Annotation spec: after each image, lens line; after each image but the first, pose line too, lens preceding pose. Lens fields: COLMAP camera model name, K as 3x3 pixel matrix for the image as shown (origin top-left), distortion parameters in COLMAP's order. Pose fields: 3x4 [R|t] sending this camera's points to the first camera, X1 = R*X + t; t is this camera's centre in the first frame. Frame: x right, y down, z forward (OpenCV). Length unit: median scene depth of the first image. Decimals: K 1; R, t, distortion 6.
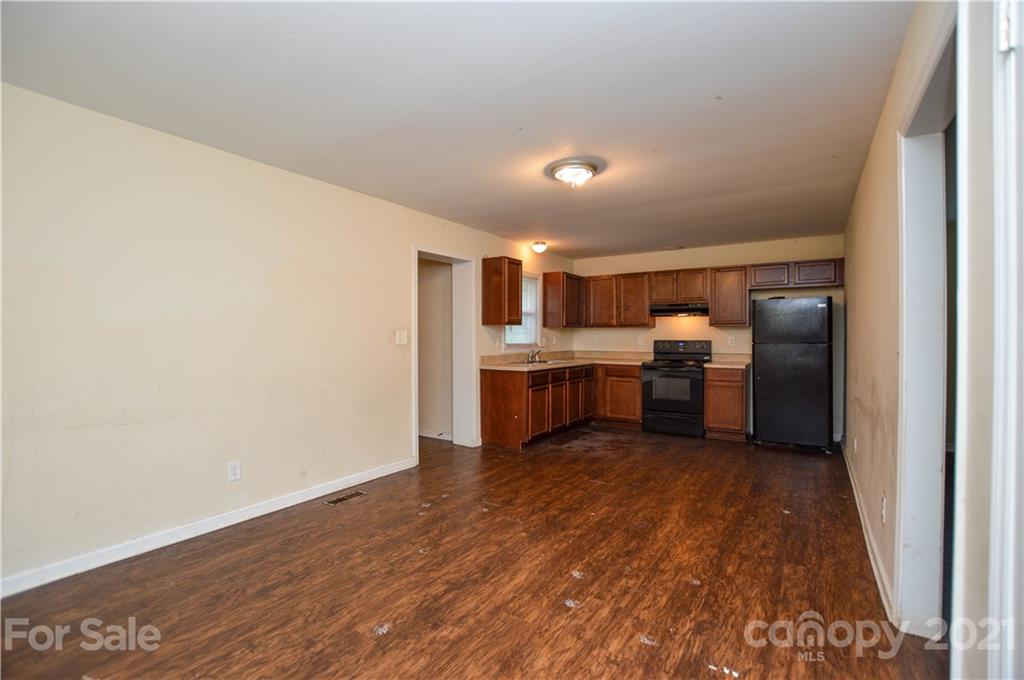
lens RADIAL K [[456.6, 0, 504.4], [0, 456.6, 339.6], [0, 0, 1]] dist [-0.026222, -0.000260]
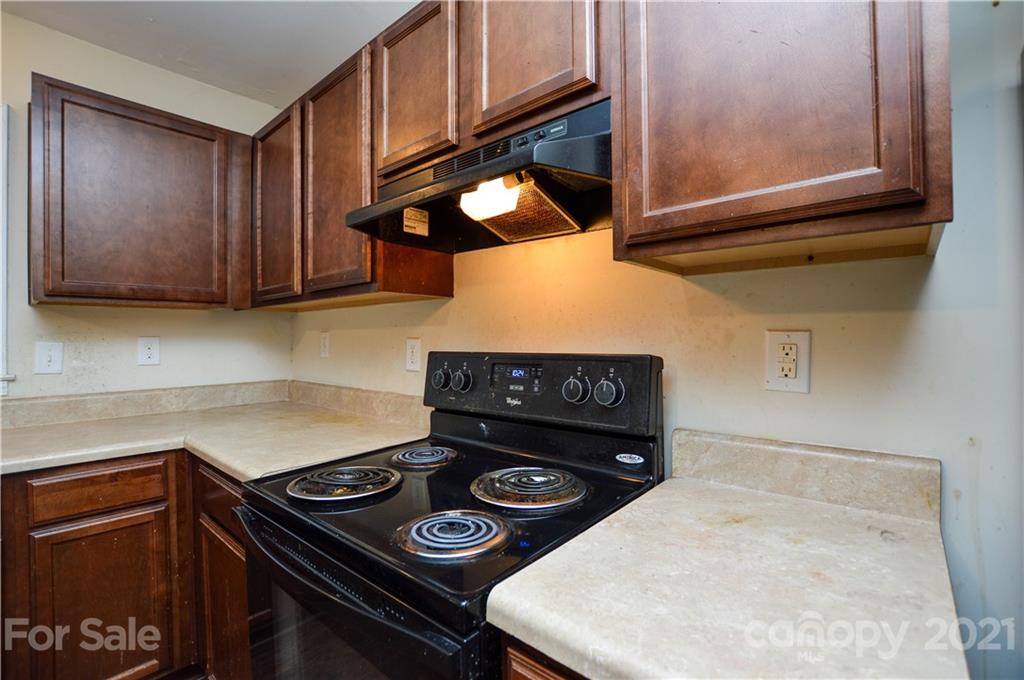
lens RADIAL K [[456.6, 0, 508.1], [0, 456.6, 337.1], [0, 0, 1]] dist [-0.026222, -0.000260]
pose [[0.991817, -0.007562, -0.127440, 0.482483], [0.006612, 0.999947, -0.007875, -0.004810], [0.127493, 0.006968, 0.991815, 0.944282]]
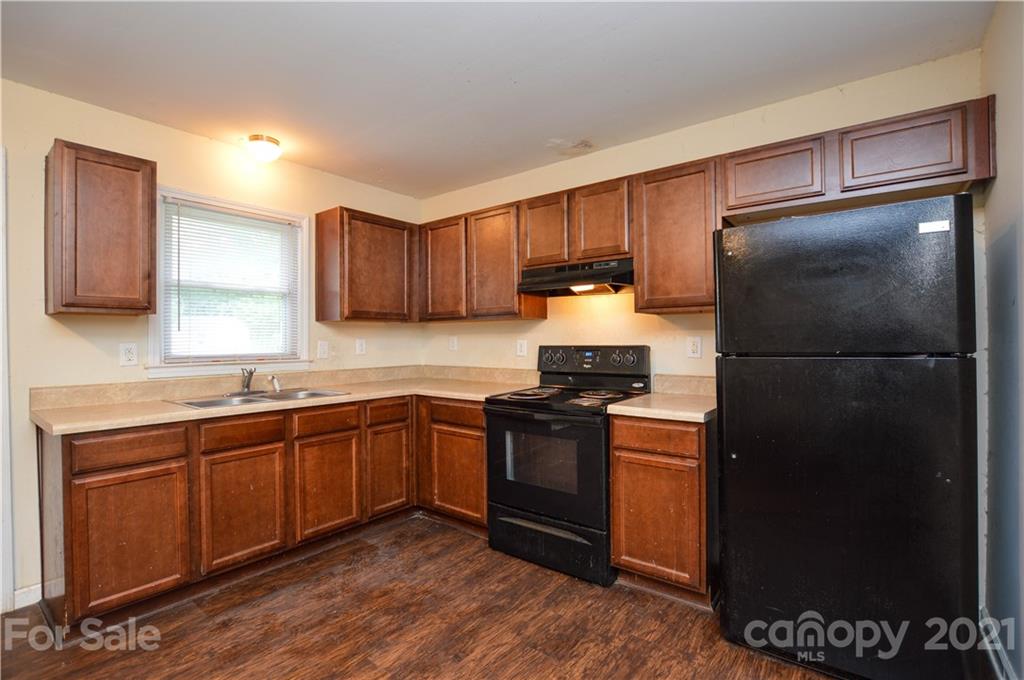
lens RADIAL K [[479.3, 0, 506.5], [0, 479.3, 338.9], [0, 0, 1]] dist [-0.004180, -0.000326]
pose [[0.996808, -0.007133, -0.079515, 0.405239], [0.006575, 0.999952, -0.007282, -0.002758], [0.079564, 0.006736, 0.996807, 0.596921]]
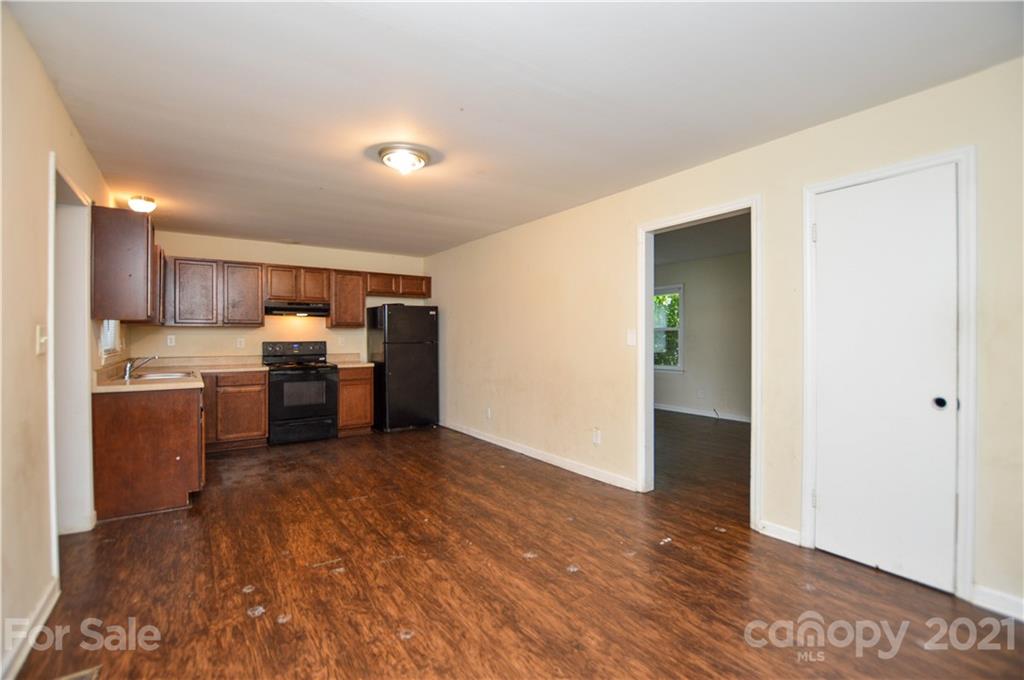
lens RADIAL K [[456.6, 0, 515.6], [0, 456.6, 339.8], [0, 0, 1]] dist [-0.026222, -0.000260]
pose [[0.351930, -0.005688, 0.936009, -0.387195], [0.007050, 0.999969, 0.003426, -0.002176], [-0.936000, 0.005393, 0.351959, 0.286522]]
